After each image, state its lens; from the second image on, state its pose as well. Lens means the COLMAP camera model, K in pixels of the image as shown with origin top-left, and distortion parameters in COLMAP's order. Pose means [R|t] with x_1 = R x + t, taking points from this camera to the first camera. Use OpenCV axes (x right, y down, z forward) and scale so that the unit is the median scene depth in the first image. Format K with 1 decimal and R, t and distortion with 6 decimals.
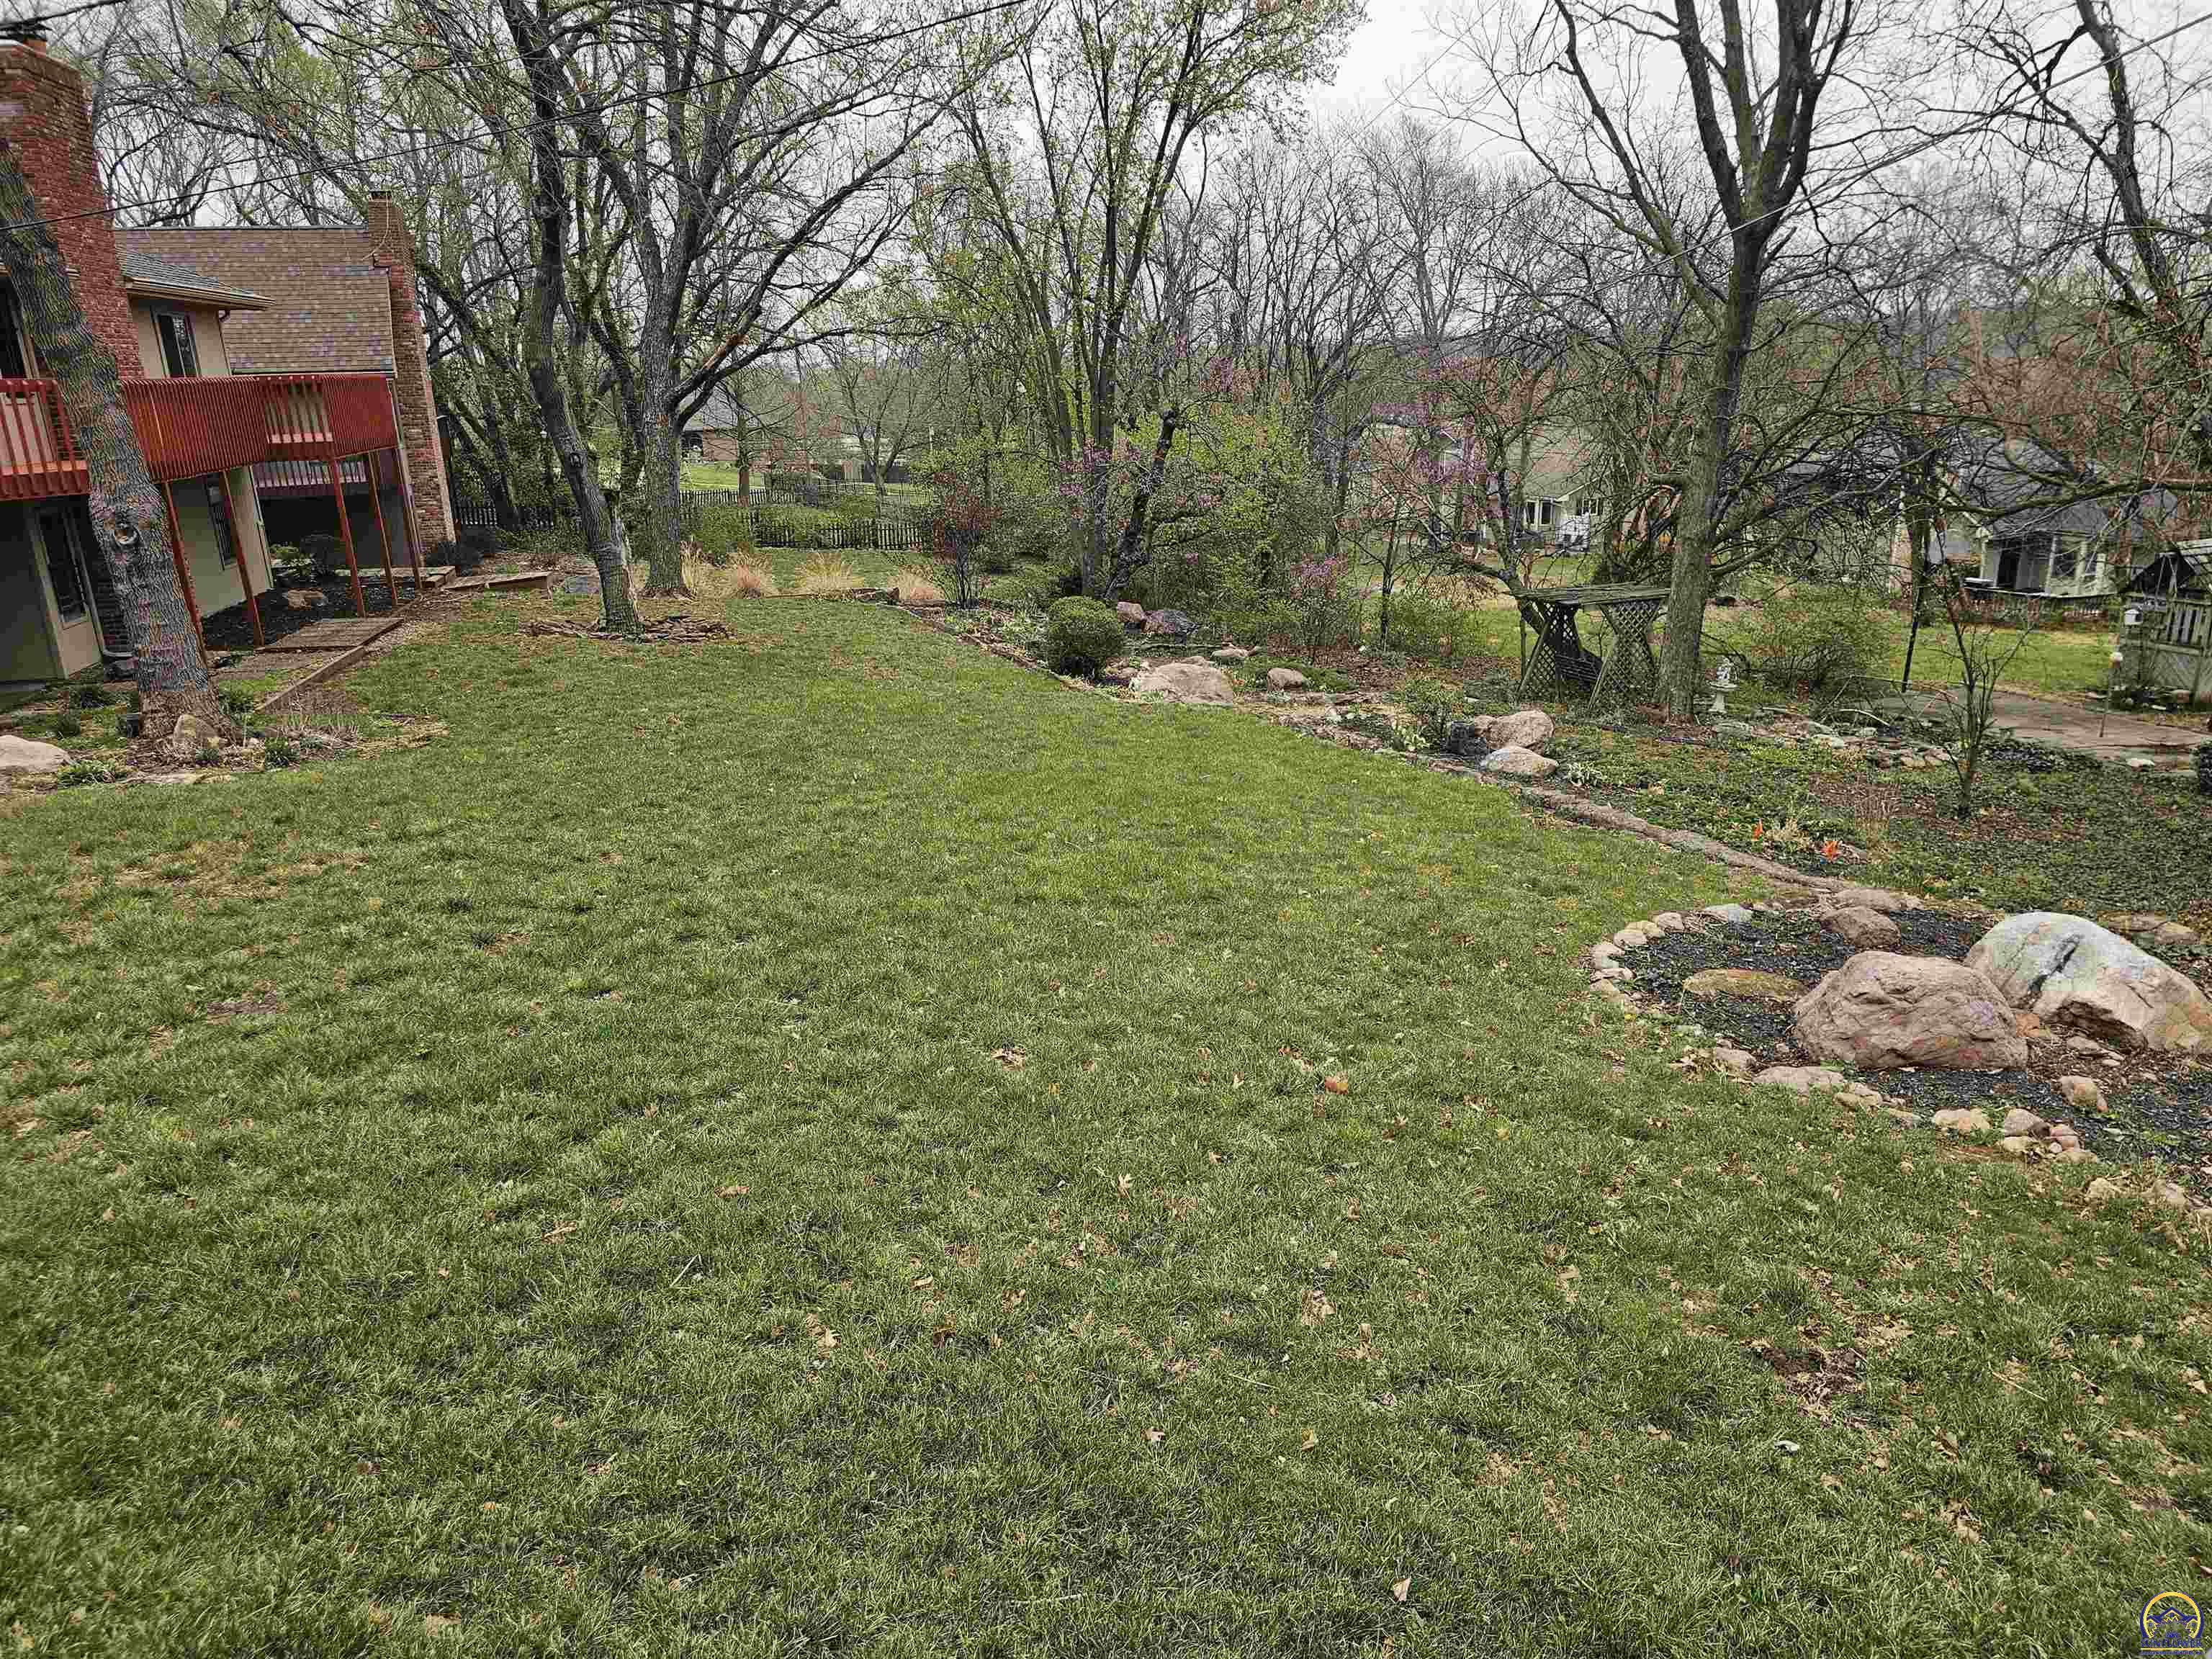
lens RADIAL K [[1465.4, 0, 1106.0], [0, 1465.4, 829.5], [0, 0, 1]] dist [0.061338, -0.057475]
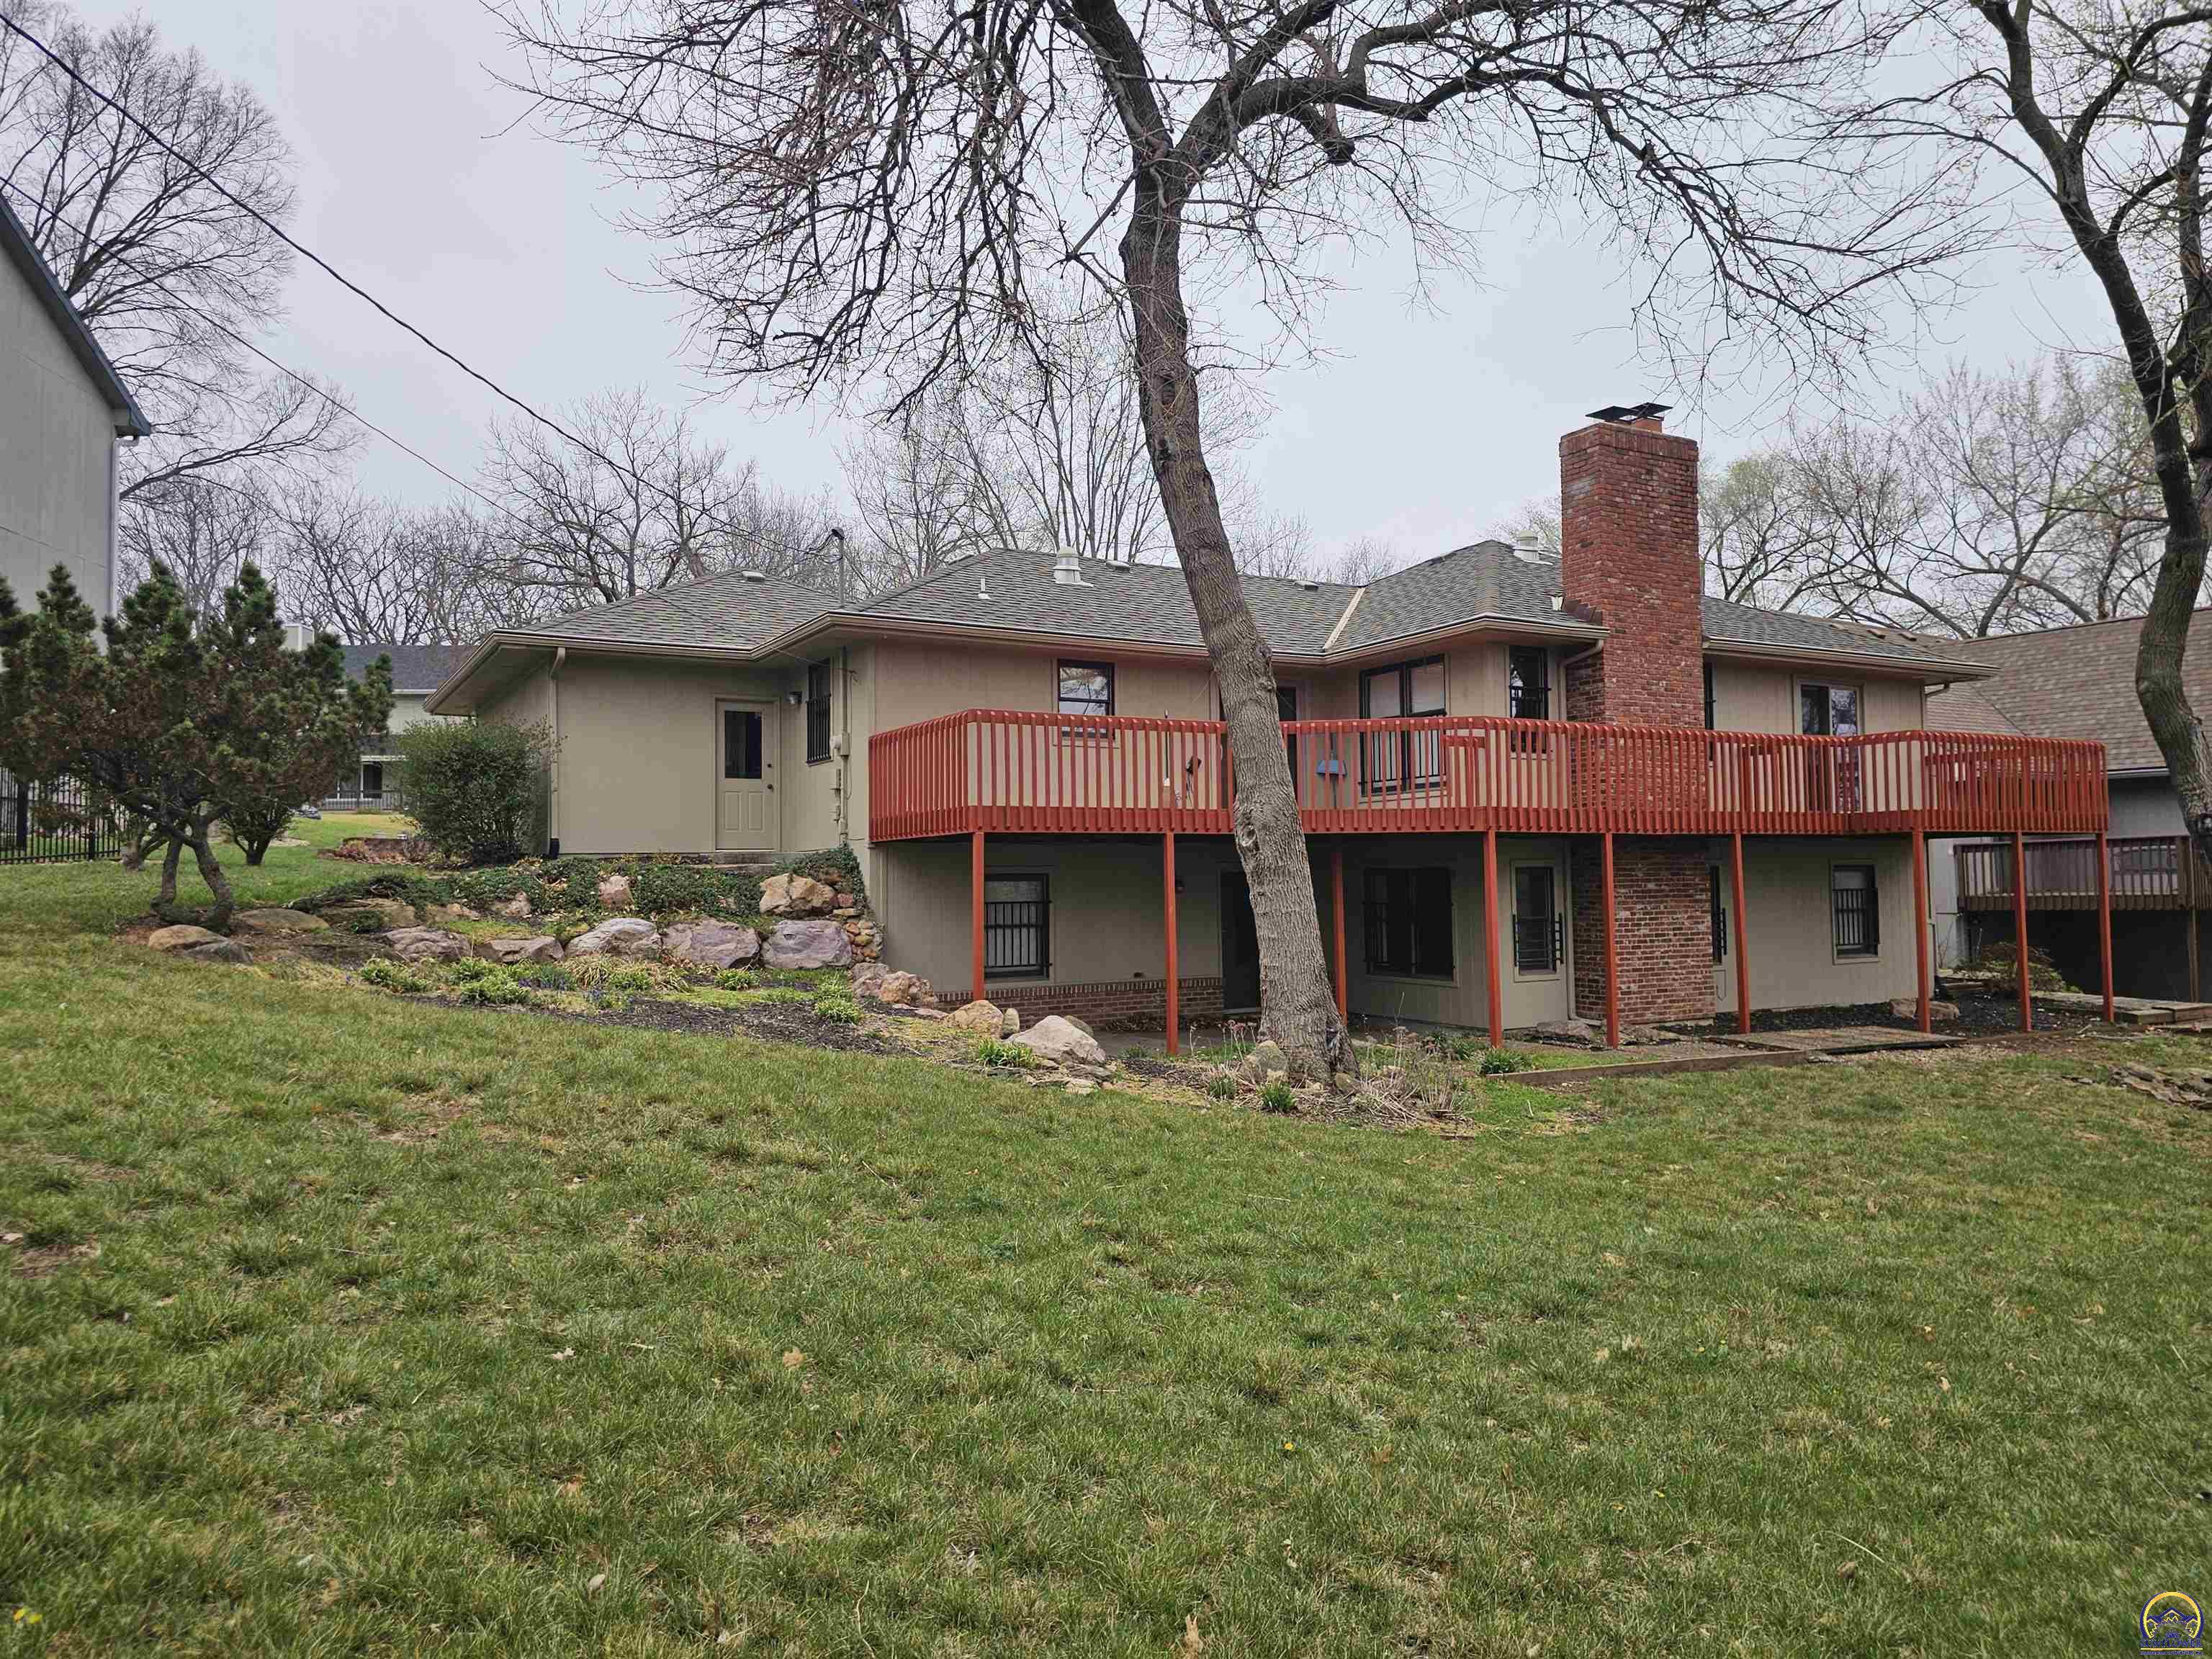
lens RADIAL K [[1465.4, 0, 1106.0], [0, 1465.4, 829.5], [0, 0, 1]] dist [0.061338, -0.057475]
pose [[0.305201, -0.005994, -0.952269, 0.105092], [-0.280498, 0.955051, -0.095911, -0.055089], [0.910040, 0.296382, 0.289801, 0.390249]]
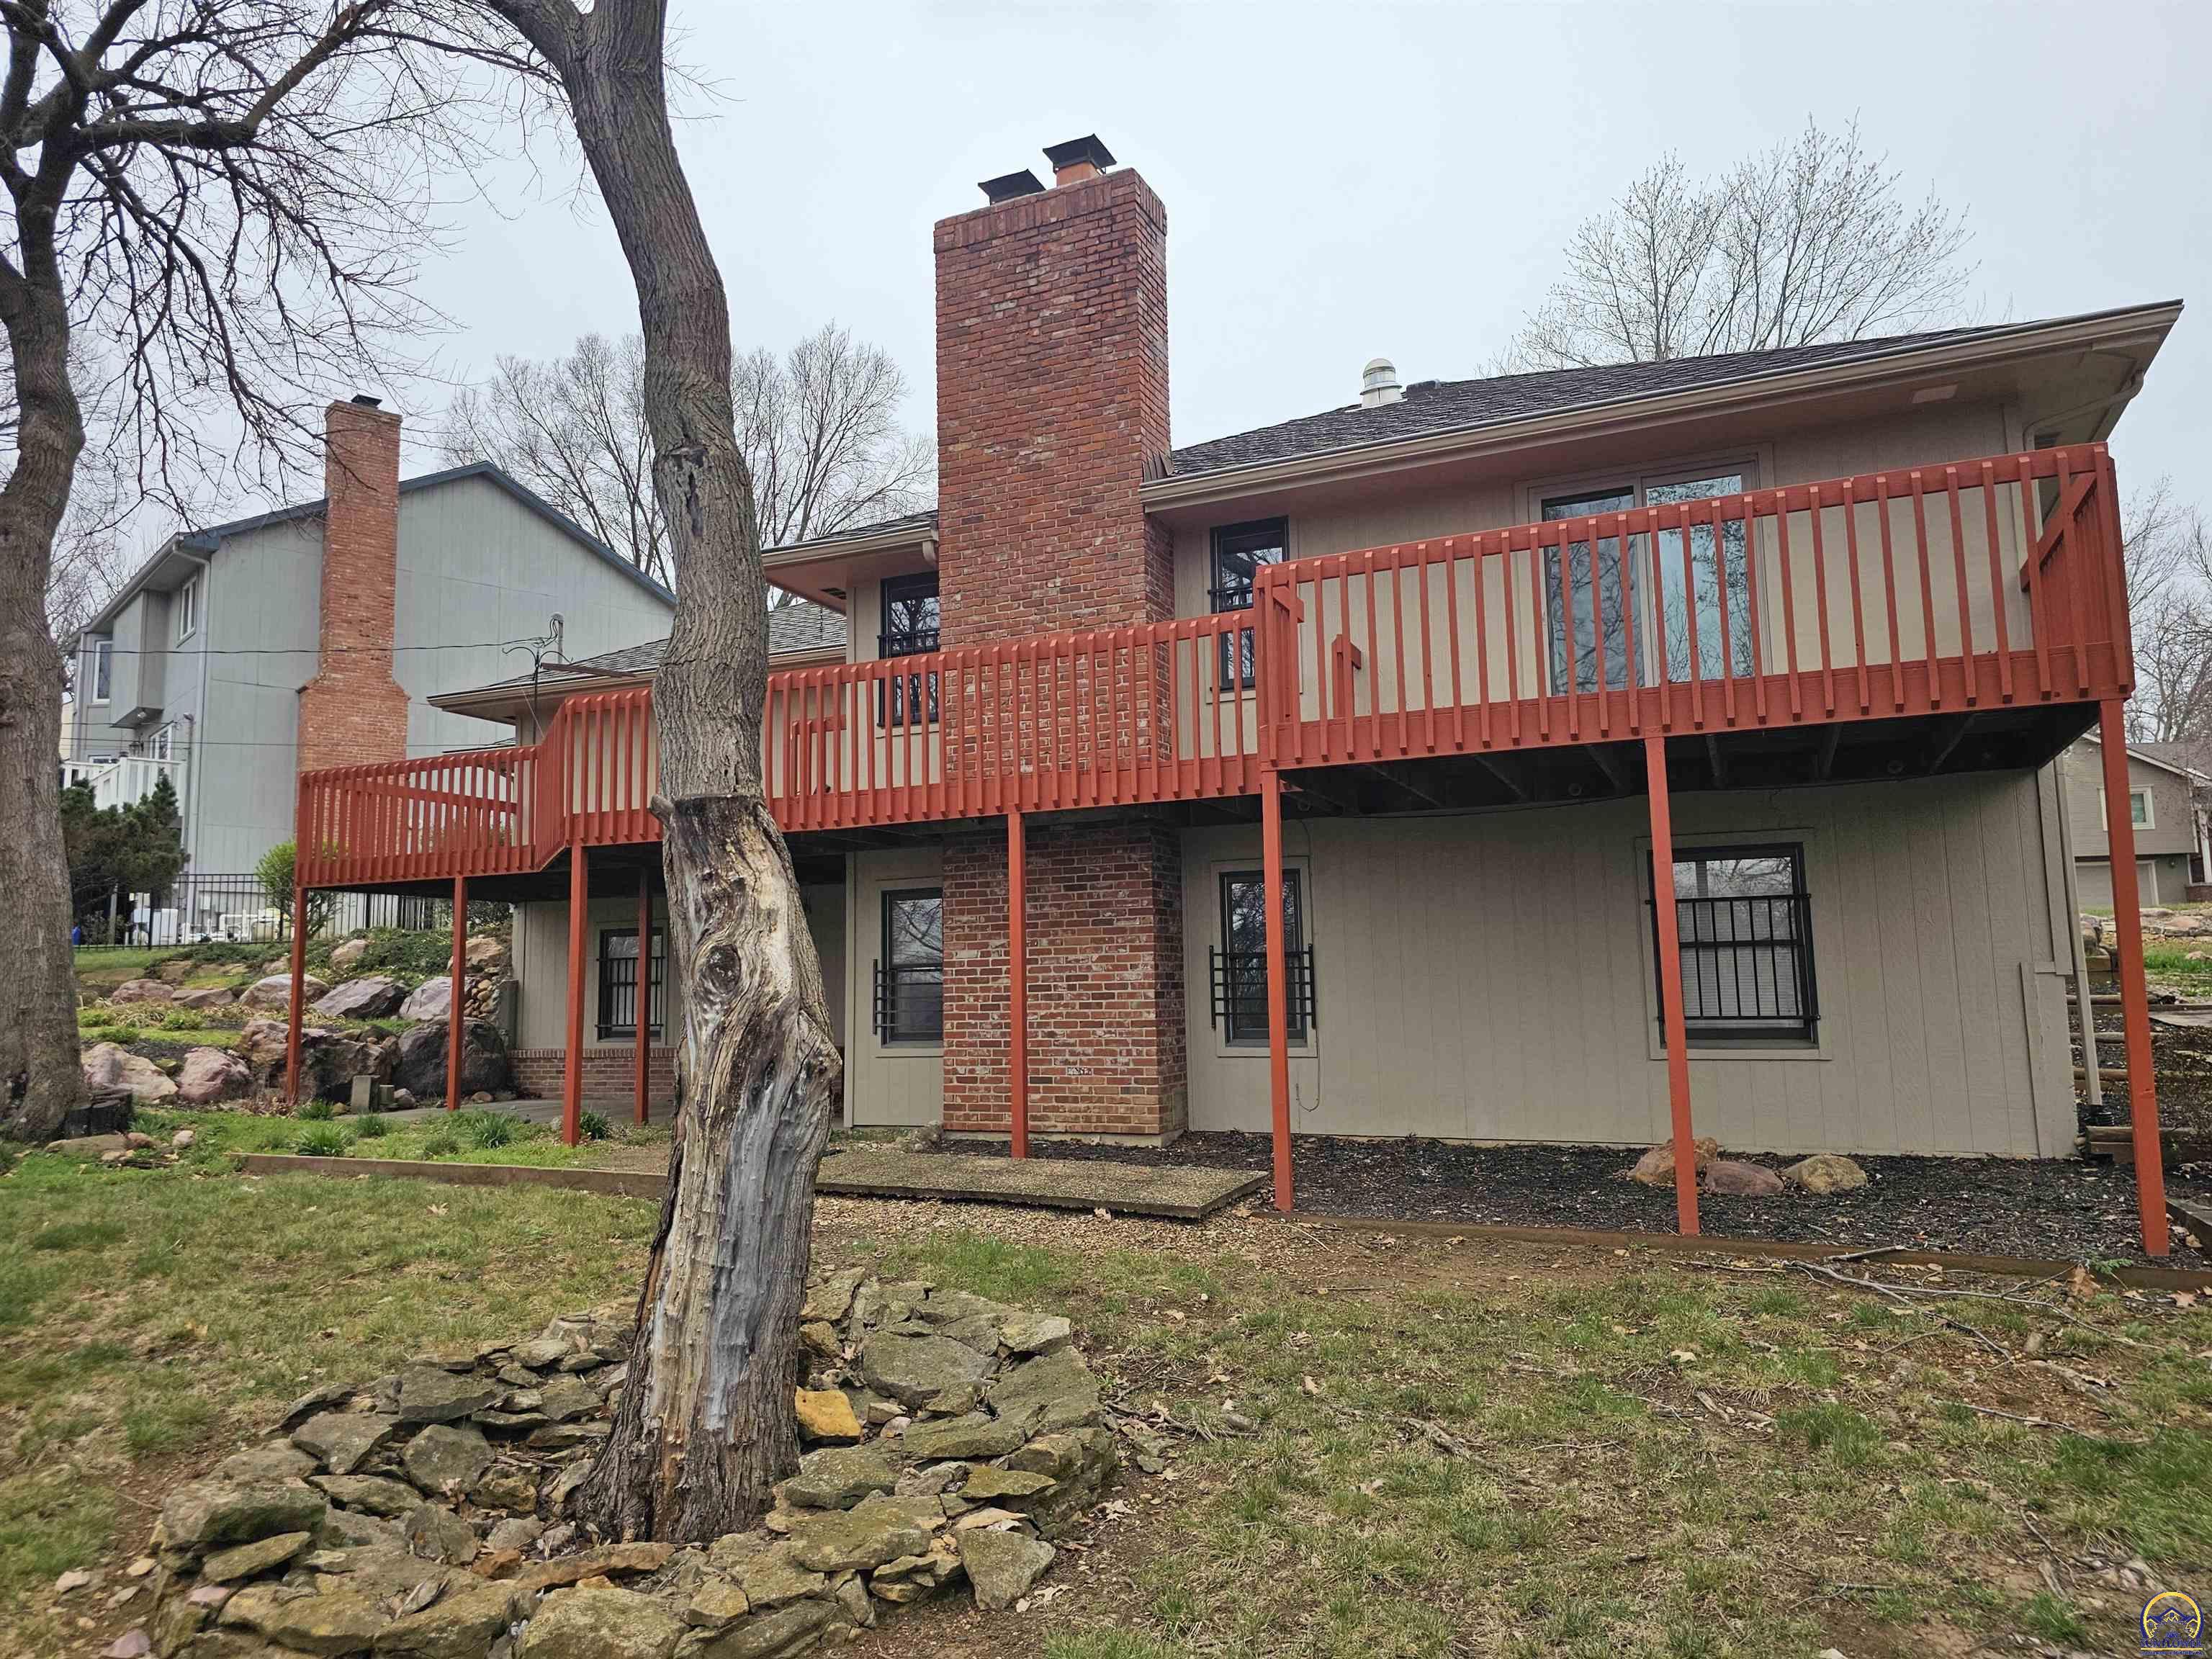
lens RADIAL K [[1451.5, 0, 1106.0], [0, 1451.5, 829.5], [0, 0, 1]] dist [0.154938, -0.246778]
pose [[-0.588854, -0.049226, -0.806739, -0.197421], [-0.204478, 0.974746, 0.089775, -0.268809], [0.781946, 0.217825, -0.584049, 1.232278]]
